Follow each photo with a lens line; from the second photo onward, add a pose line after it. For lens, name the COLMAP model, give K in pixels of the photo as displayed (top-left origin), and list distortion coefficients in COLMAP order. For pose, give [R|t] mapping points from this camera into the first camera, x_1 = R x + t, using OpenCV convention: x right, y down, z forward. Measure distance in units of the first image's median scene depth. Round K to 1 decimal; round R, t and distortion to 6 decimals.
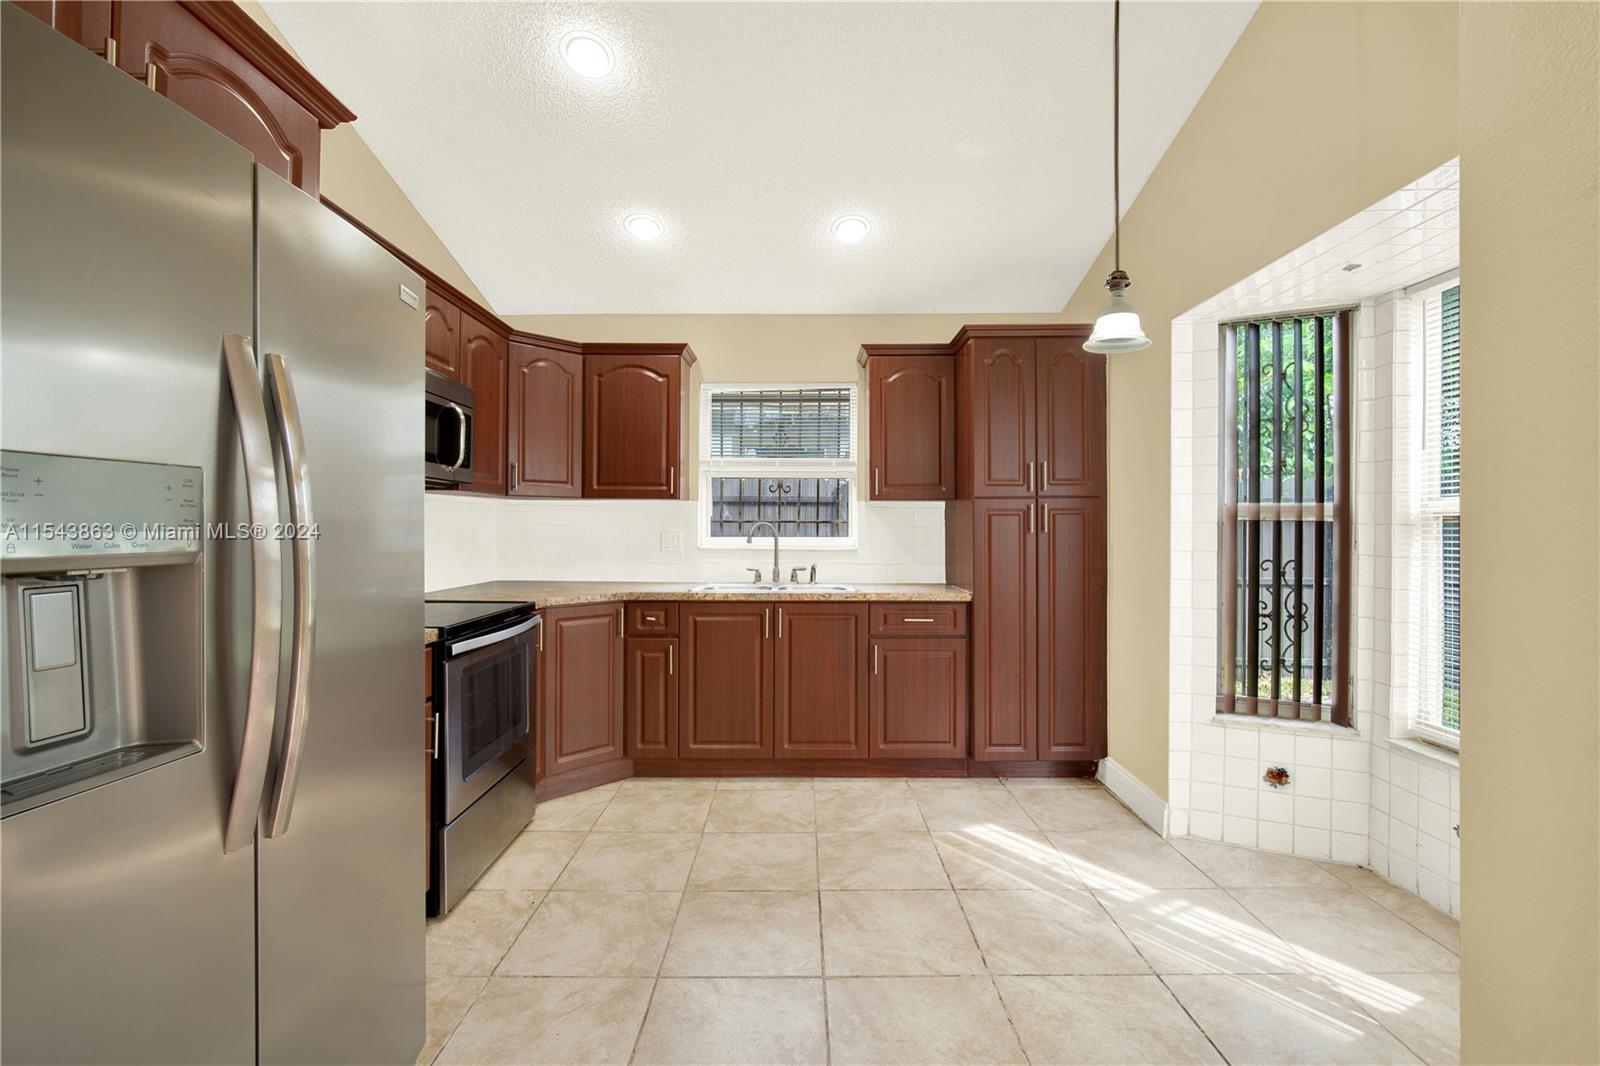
lens RADIAL K [[713.8, 0, 805.0], [0, 713.8, 527.9], [0, 0, 1]] dist [-0.000577, 0.000333]
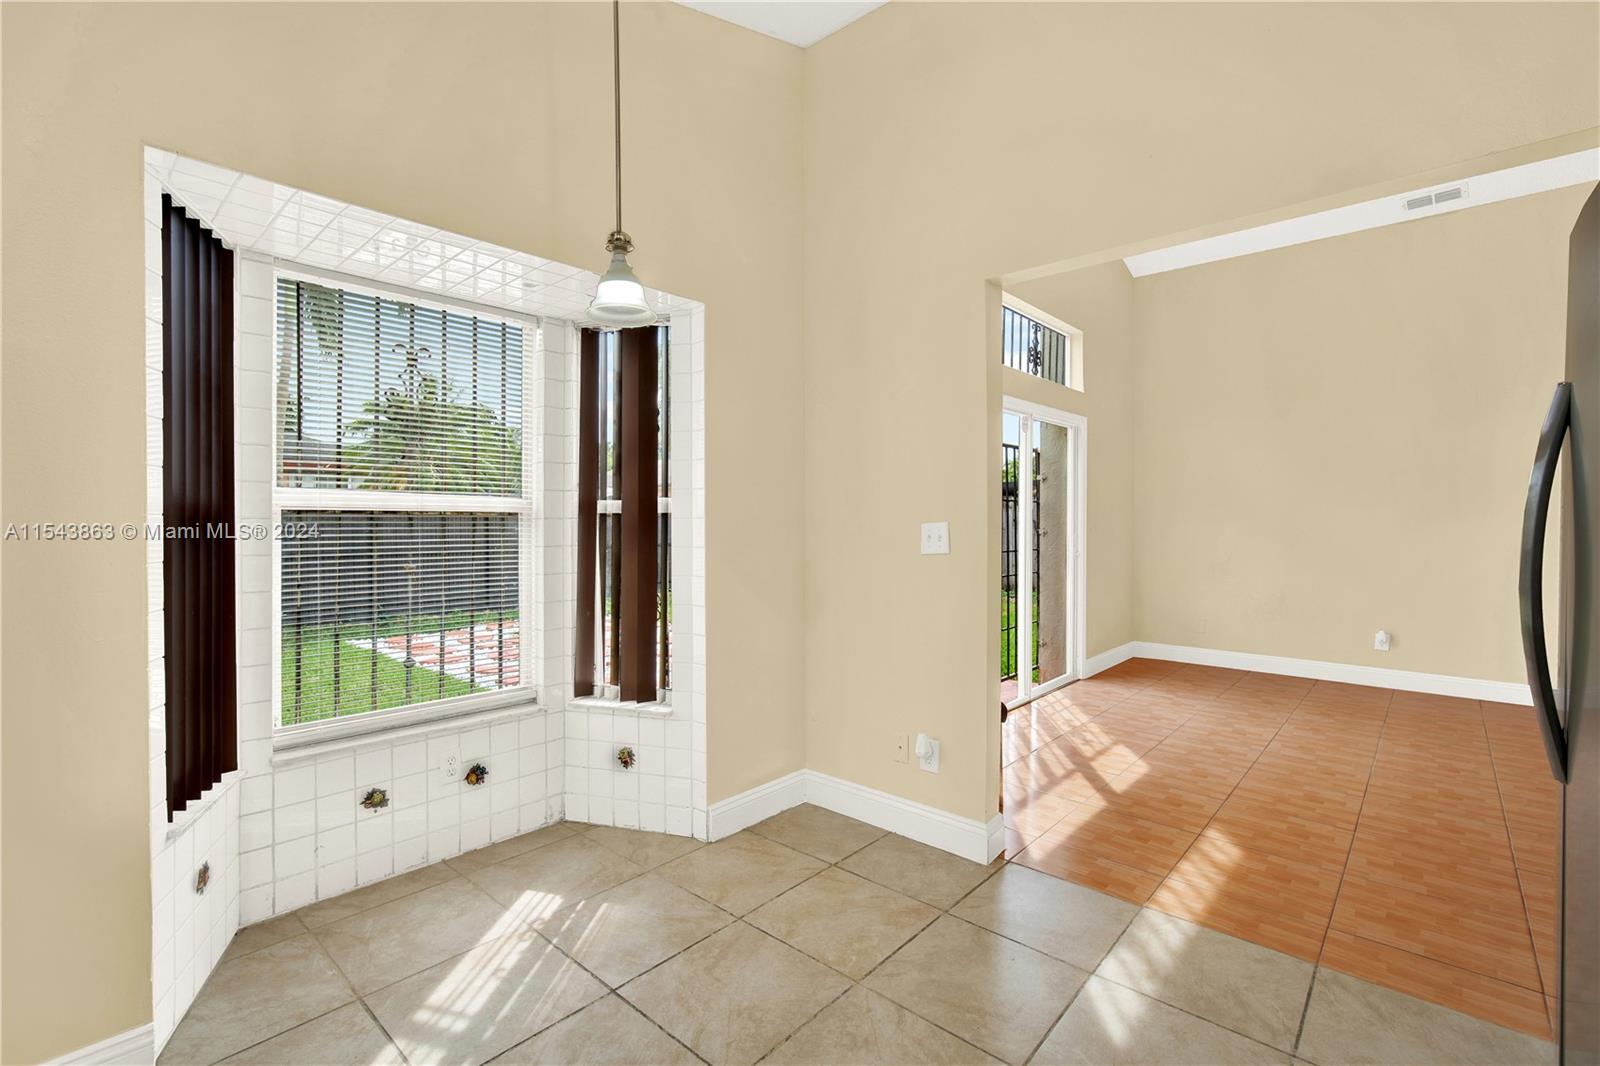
lens RADIAL K [[713.8, 0, 805.0], [0, 713.8, 527.9], [0, 0, 1]] dist [-0.000577, 0.000333]
pose [[-0.747124, -0.011162, 0.664591, -0.188108], [-0.006999, 0.999936, 0.008925, -0.002713], [-0.664648, 0.002017, -0.747154, 0.880662]]
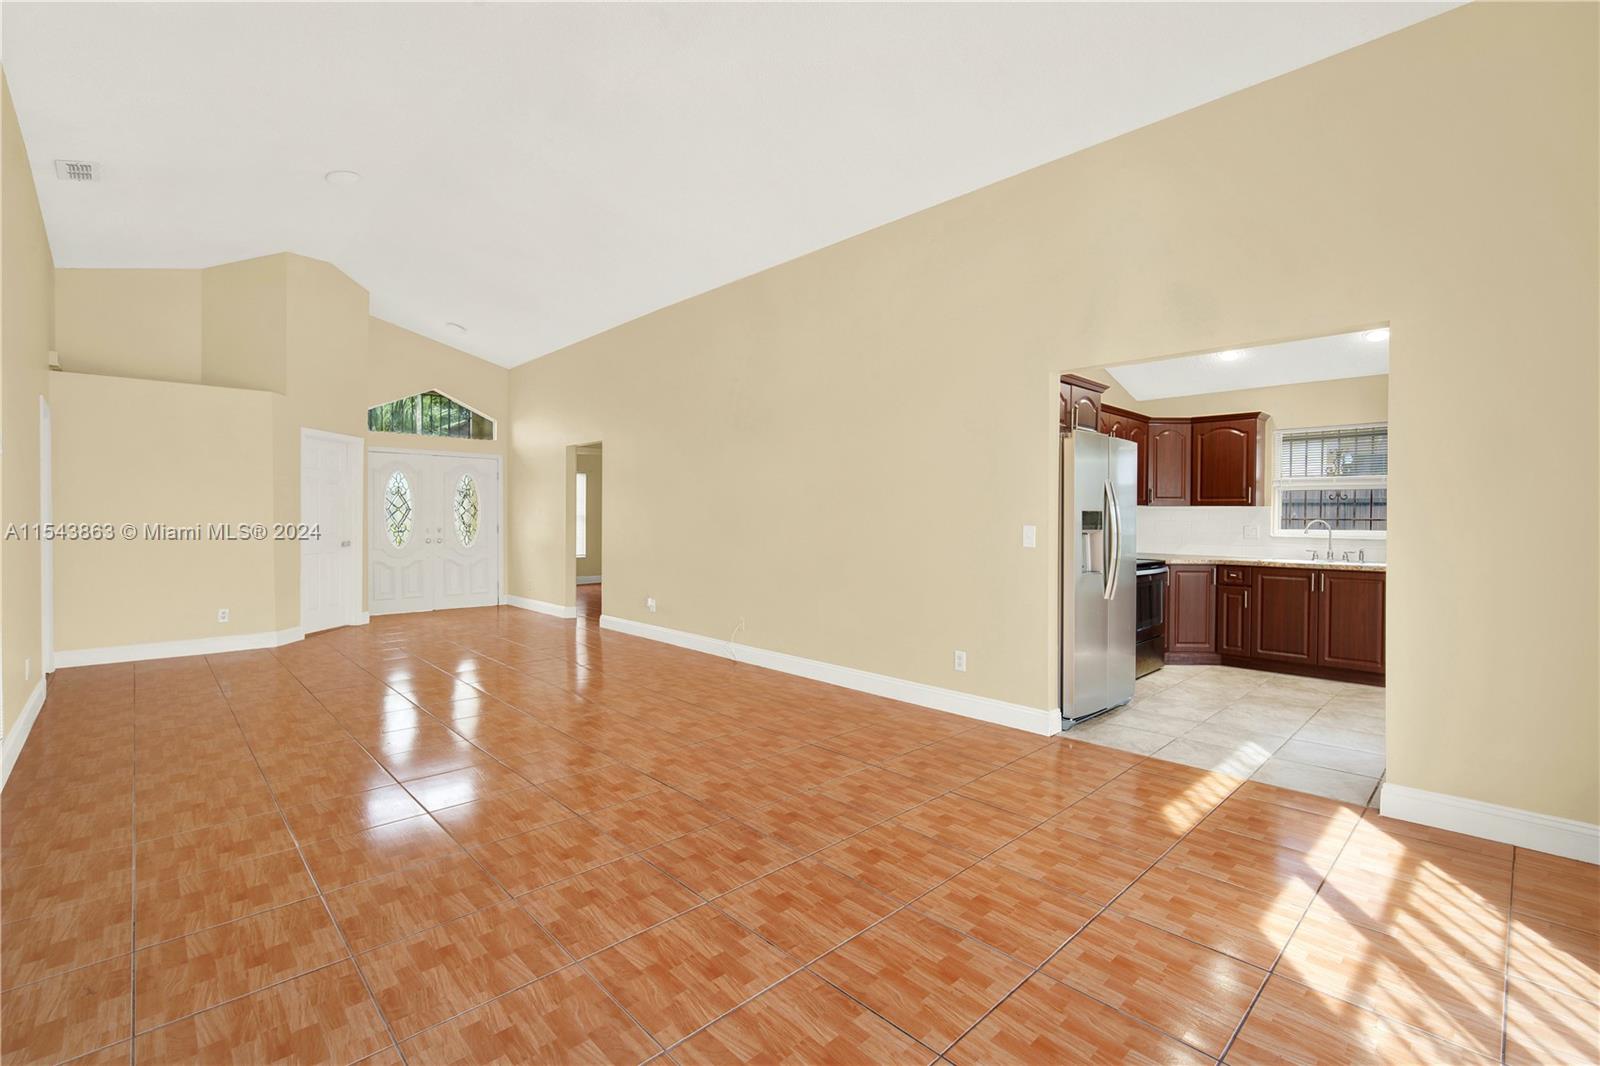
lens RADIAL K [[713.8, 0, 805.0], [0, 713.8, 527.9], [0, 0, 1]] dist [-0.000577, 0.000333]
pose [[0.702338, 0.010207, -0.711770, 0.288666], [0.000271, 0.999893, 0.014607, -0.014873], [0.711844, -0.010452, 0.702260, -0.965497]]
